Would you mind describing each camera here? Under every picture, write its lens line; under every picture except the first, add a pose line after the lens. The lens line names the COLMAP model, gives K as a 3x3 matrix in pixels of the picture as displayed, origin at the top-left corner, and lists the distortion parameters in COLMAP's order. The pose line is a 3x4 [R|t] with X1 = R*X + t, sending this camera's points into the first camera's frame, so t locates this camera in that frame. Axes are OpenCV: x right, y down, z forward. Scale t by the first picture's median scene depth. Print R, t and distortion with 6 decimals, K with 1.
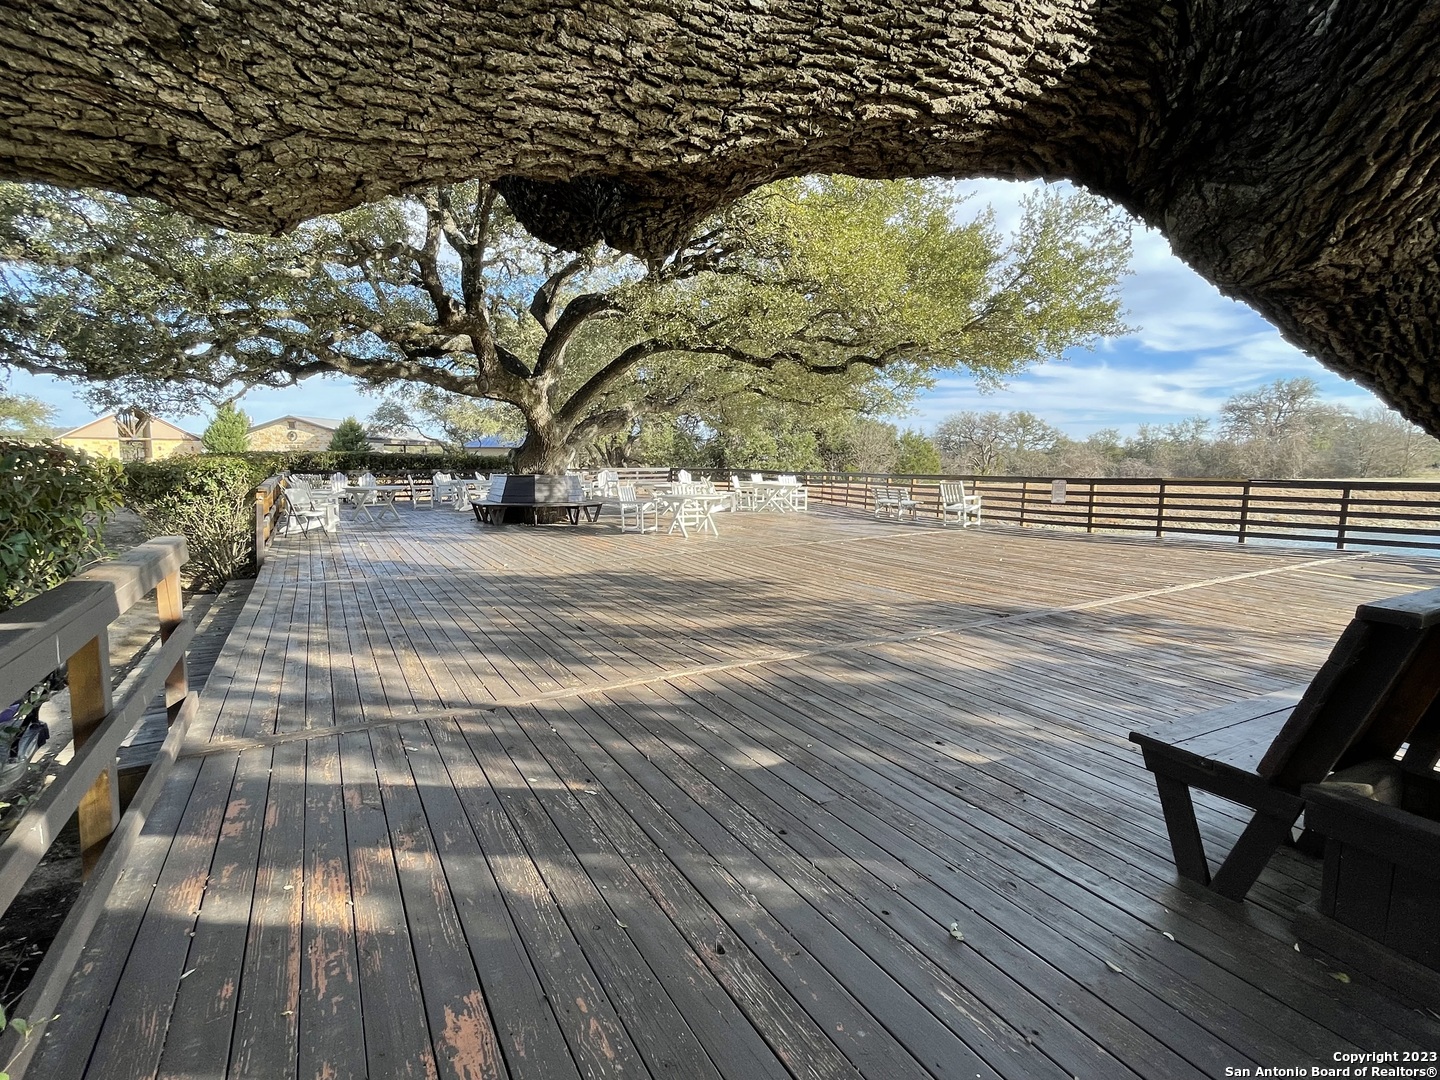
lens RADIAL K [[718.4, 0, 722.9], [0, 718.4, 542.4], [0, 0, 1]] dist [-0.002325, -0.000906]
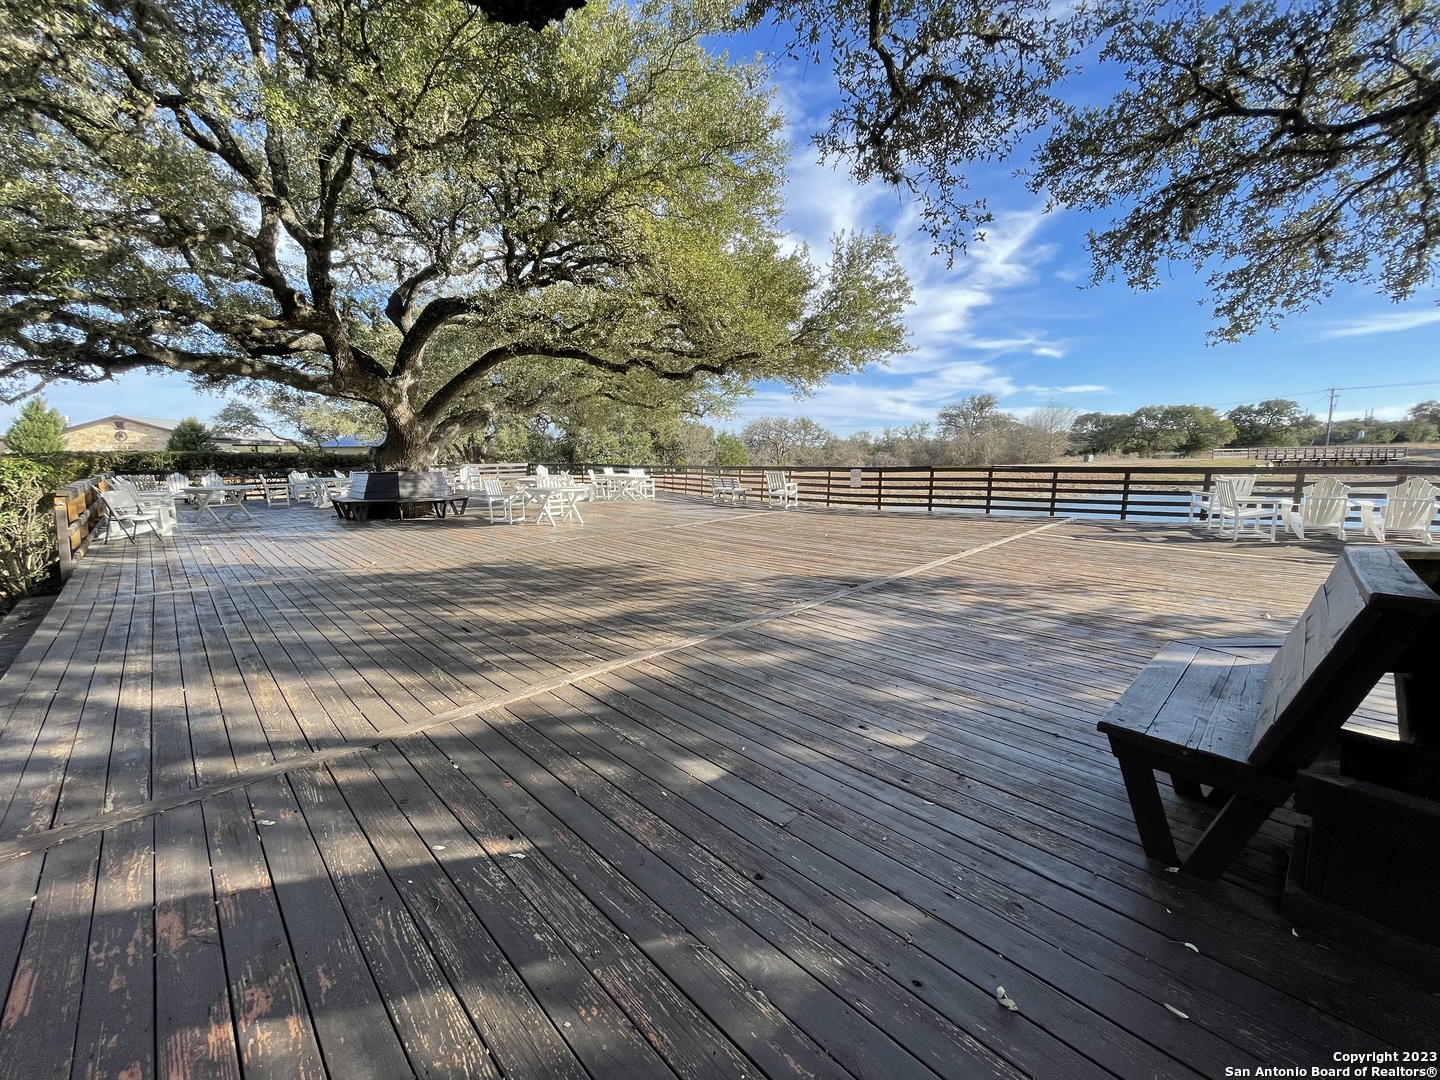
lens RADIAL K [[579.1, 0, 717.6], [0, 579.1, 536.7], [0, 0, 1]] dist [-0.010649, 0.005562]
pose [[0.967922, -0.044656, 0.247252, -0.045084], [0.038471, 0.998815, 0.029794, -0.012352], [-0.248289, -0.019327, 0.968493, 0.126482]]
